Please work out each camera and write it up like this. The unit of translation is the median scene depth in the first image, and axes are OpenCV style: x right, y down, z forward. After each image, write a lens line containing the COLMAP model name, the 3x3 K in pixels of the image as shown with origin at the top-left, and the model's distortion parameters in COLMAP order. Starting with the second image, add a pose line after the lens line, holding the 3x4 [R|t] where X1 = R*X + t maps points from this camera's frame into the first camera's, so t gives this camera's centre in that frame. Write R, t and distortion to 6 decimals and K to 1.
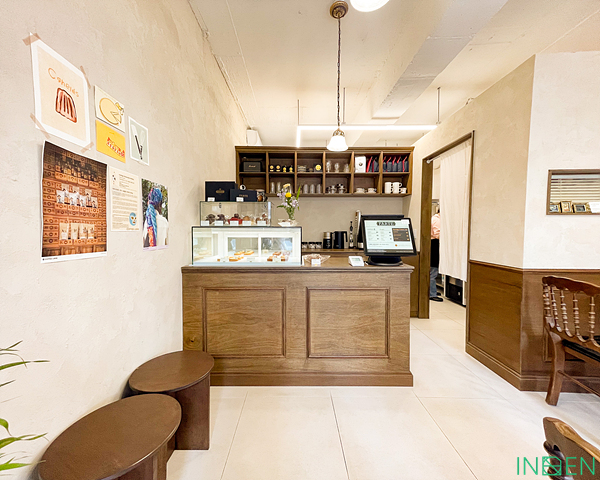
lens RADIAL K [[252.6, 0, 300.0], [0, 252.6, 240.0], [0, 0, 1]] dist [0.030654, 0.000380]
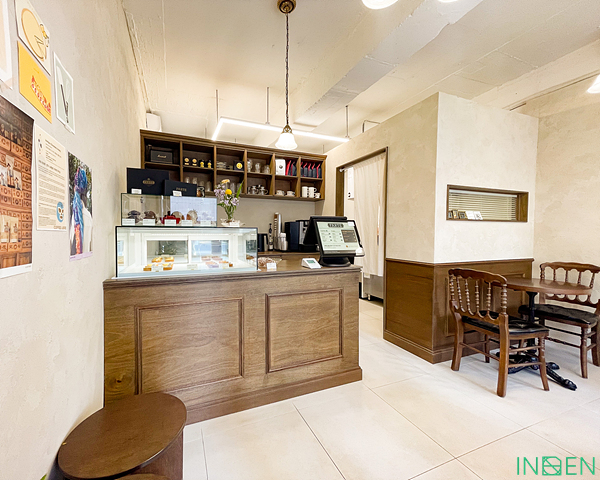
lens RADIAL K [[253.6, 0, 277.5], [0, 253.6, 239.9], [0, 0, 1]] dist [0.020620, 0.000308]
pose [[0.932882, -0.008366, 0.360086, -0.258961], [0.013021, 0.999860, -0.010503, 0.001910], [-0.359948, 0.014487, 0.932860, 0.135237]]
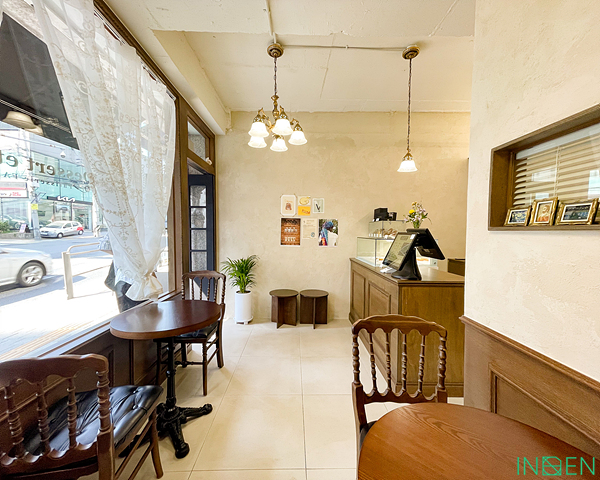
lens RADIAL K [[252.6, 0, 300.0], [0, 252.6, 240.0], [0, 0, 1]] dist [0.030654, 0.000380]
pose [[0.011306, 0.032773, -0.999399, 1.442092], [-0.043391, 0.998537, 0.032253, -0.074335], [0.998994, 0.043000, 0.012711, 0.572296]]
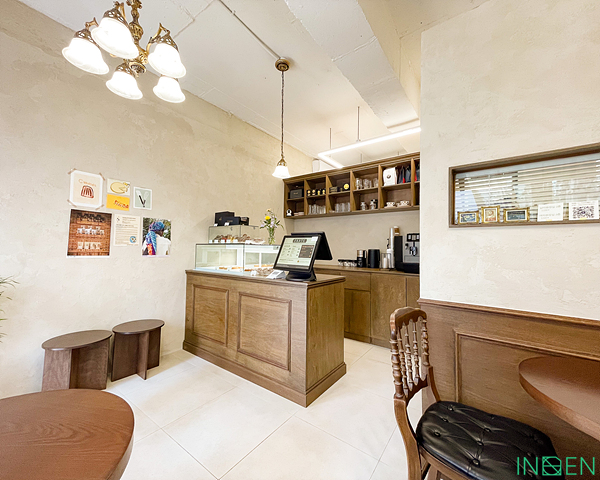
lens RADIAL K [[252.6, 0, 300.0], [0, 252.6, 240.0], [0, 0, 1]] dist [0.030654, 0.000380]
pose [[0.795778, -0.010411, -0.605499, 1.014122], [-0.034285, 0.997474, -0.062210, -0.002576], [0.604618, 0.070265, 0.793411, 0.171724]]
